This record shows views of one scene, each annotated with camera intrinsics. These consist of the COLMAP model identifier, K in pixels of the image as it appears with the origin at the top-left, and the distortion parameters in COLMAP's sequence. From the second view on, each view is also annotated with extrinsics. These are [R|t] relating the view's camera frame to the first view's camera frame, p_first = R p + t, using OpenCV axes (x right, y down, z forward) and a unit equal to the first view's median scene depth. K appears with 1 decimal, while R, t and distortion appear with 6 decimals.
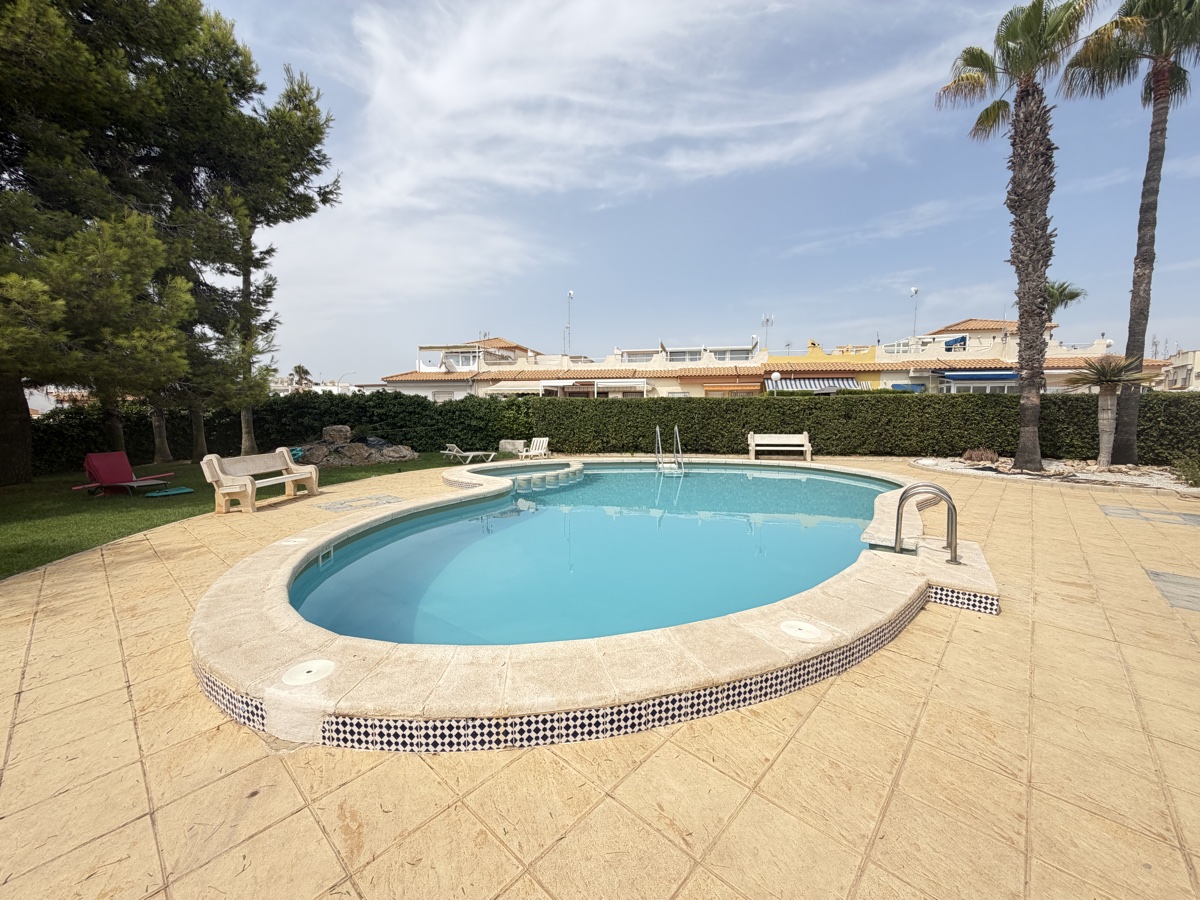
lens RADIAL K [[479.6, 0, 598.5], [0, 479.6, 451.9], [0, 0, 1]] dist [0.001887, -0.000214]
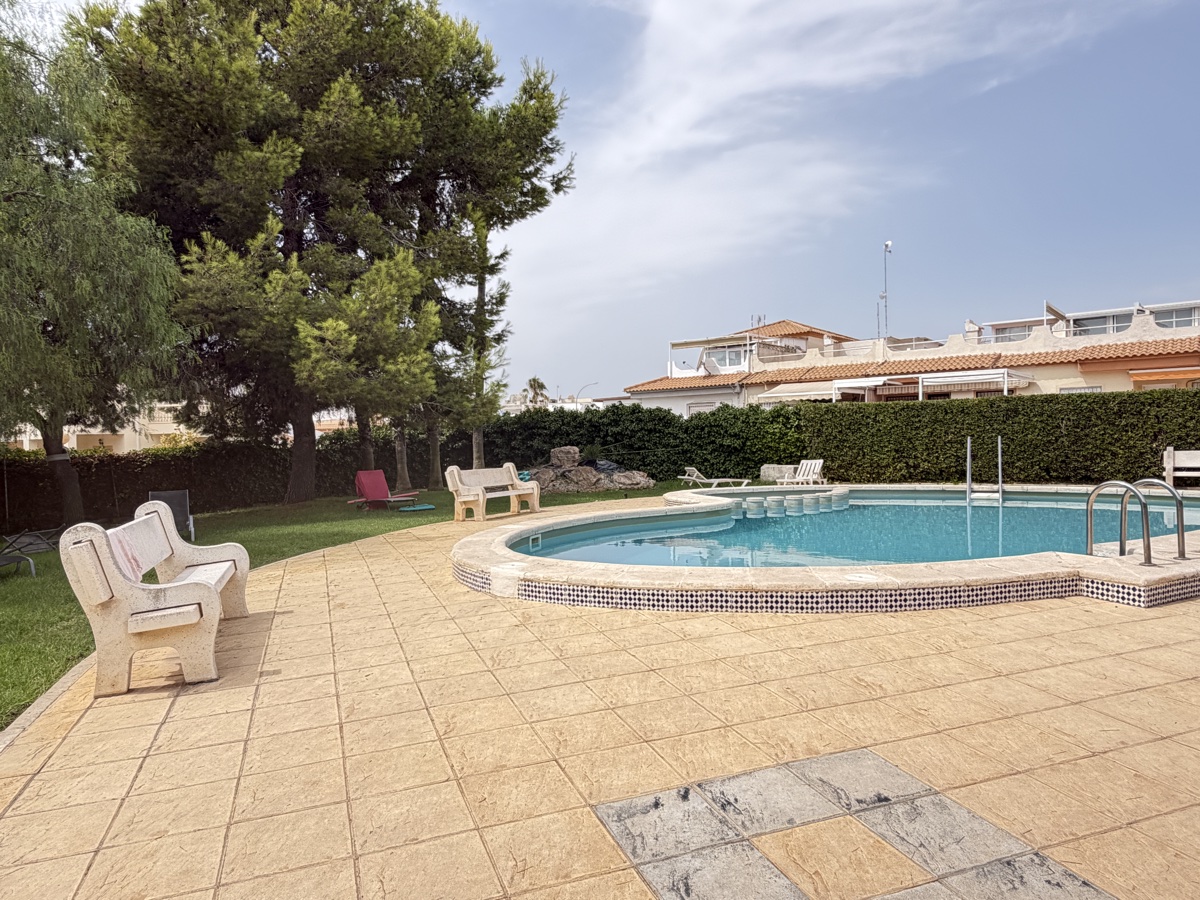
lens RADIAL K [[769.8, 0, 600.0], [0, 769.8, 450.0], [0, 0, 1]] dist [0.004958, -0.000185]
pose [[0.891209, -0.013005, -0.453406, 0.126732], [-0.015624, 0.998116, -0.059340, 0.031283], [0.453324, 0.059968, 0.889326, -0.181435]]
